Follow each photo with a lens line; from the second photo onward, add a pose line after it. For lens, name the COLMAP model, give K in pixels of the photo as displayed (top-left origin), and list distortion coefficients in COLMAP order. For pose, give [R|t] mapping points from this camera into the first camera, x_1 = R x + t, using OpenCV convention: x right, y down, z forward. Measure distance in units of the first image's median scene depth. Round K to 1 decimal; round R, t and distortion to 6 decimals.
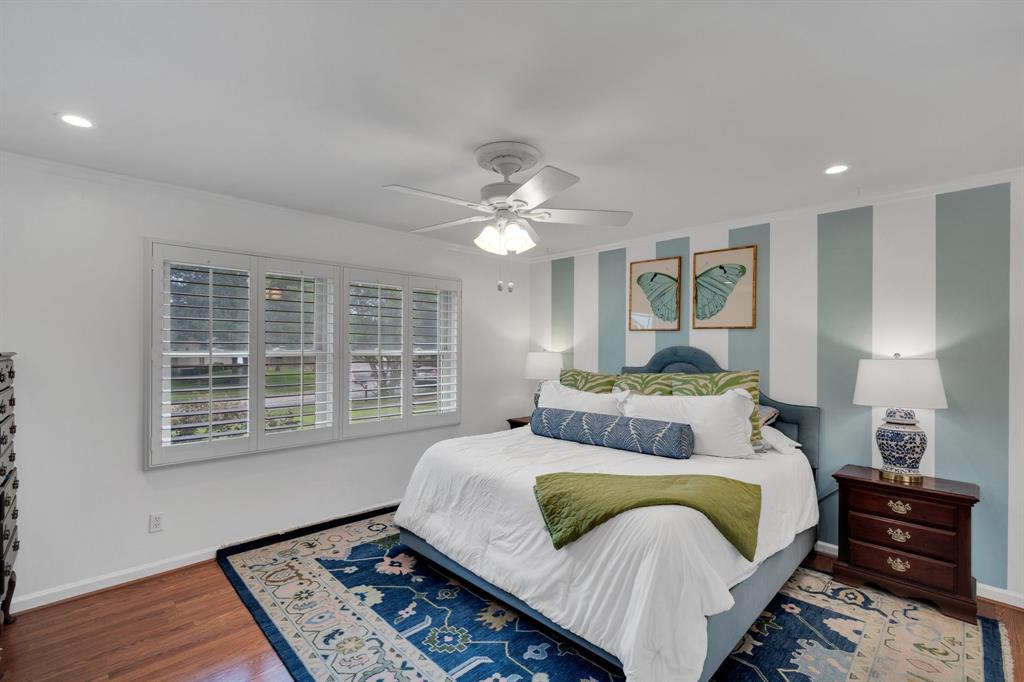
lens RADIAL K [[450.8, 0, 514.7], [0, 450.8, 345.7], [0, 0, 1]] dist [-0.002315, 0.000101]
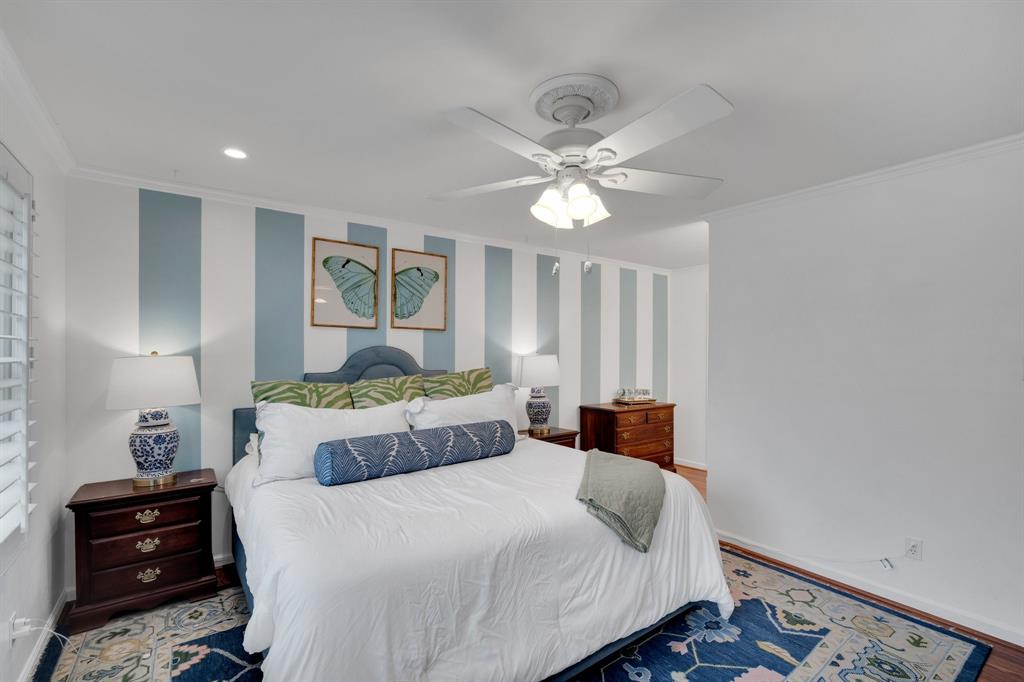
lens RADIAL K [[450.8, 0, 514.6], [0, 450.8, 342.5], [0, 0, 1]] dist [-0.002315, 0.000101]
pose [[0.154905, 0.014516, 0.987823, -0.491352], [0.001594, 0.999887, -0.014943, 0.006923], [-0.987928, 0.003889, 0.154864, 0.603072]]
